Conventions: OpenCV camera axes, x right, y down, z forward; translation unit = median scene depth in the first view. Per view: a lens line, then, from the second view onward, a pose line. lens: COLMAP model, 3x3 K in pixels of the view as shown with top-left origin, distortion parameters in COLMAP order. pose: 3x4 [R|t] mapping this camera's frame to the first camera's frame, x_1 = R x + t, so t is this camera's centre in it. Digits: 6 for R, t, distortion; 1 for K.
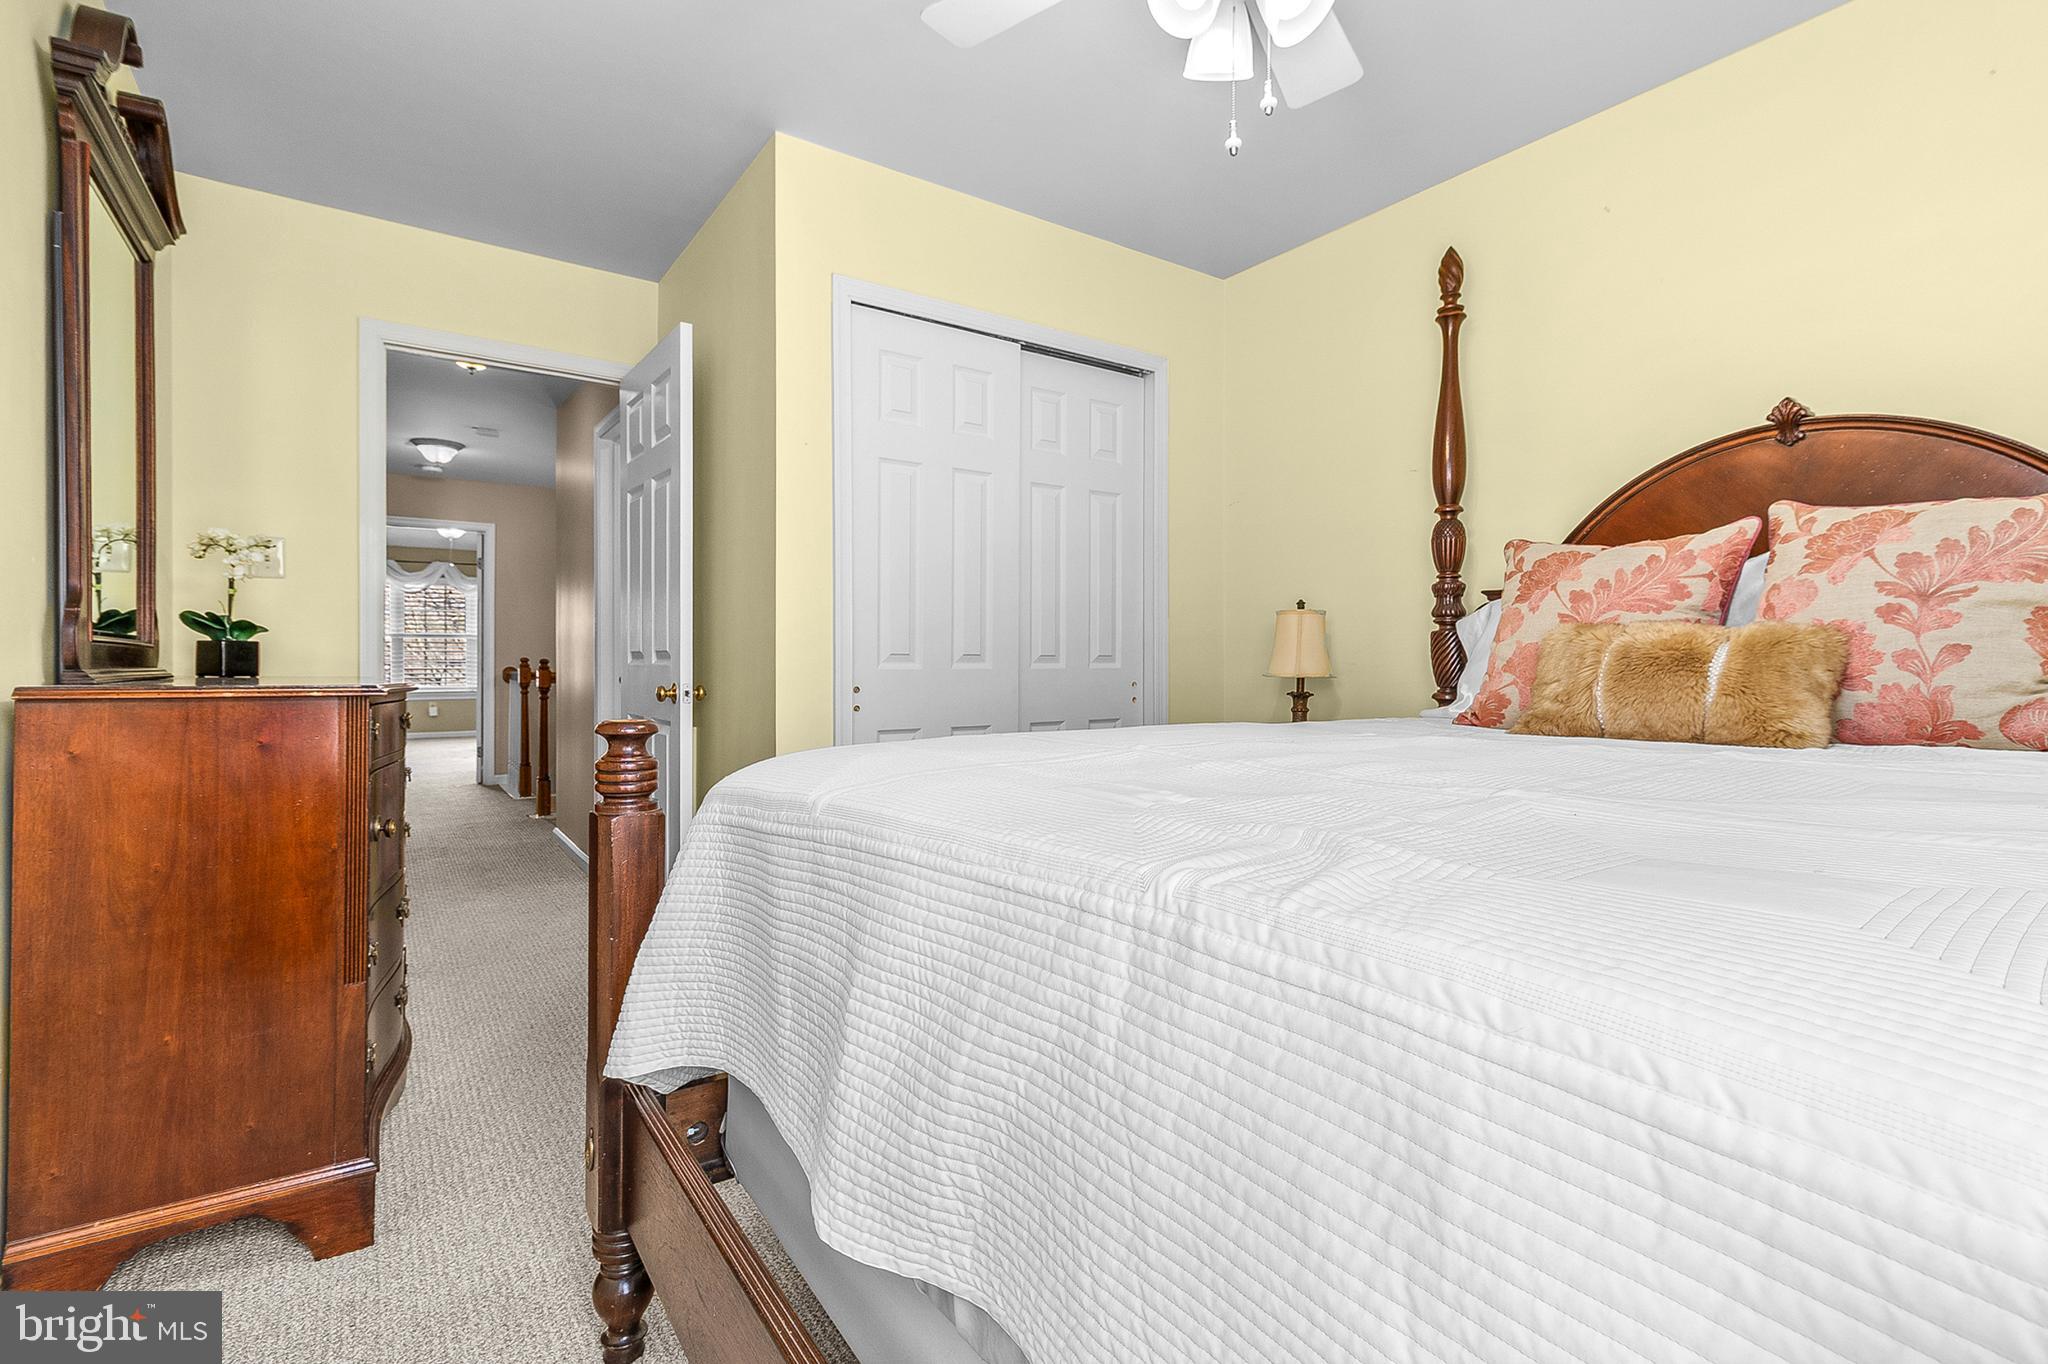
lens RADIAL K [[943.0, 0, 1018.7], [0, 943.0, 675.7], [0, 0, 1]] dist [0.014225, 0.000074]
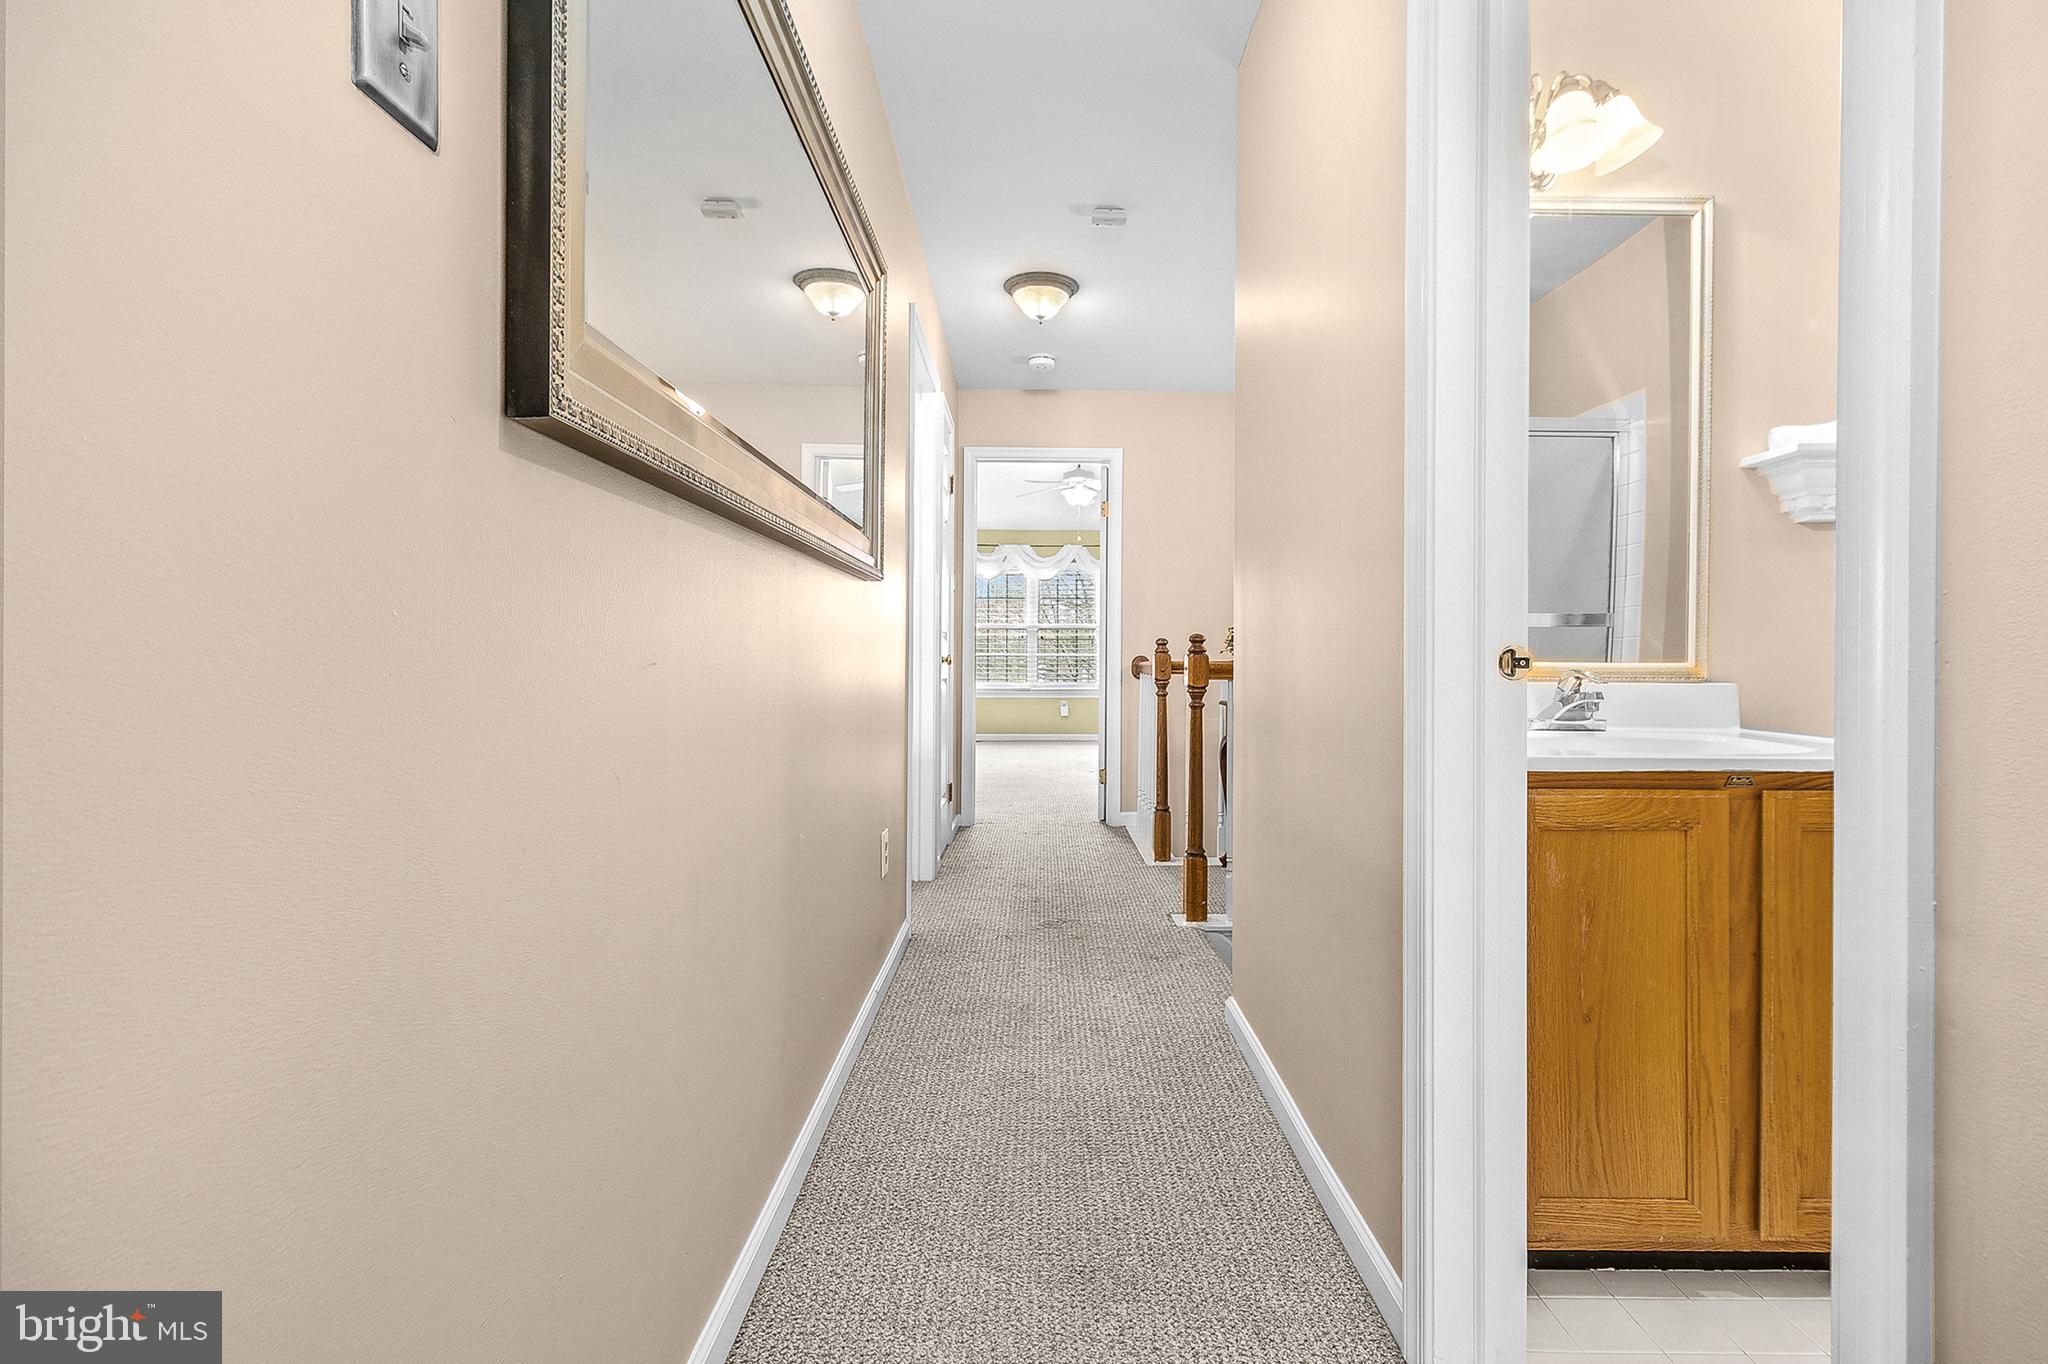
lens RADIAL K [[943.0, 0, 1027.0], [0, 943.0, 673.8], [0, 0, 1]] dist [0.014225, 0.000074]
pose [[0.820060, 0.002998, -0.572269, -0.228552], [-0.003569, 0.999994, 0.000125, 0.004346], [0.572266, 0.001939, 0.820066, 0.419839]]
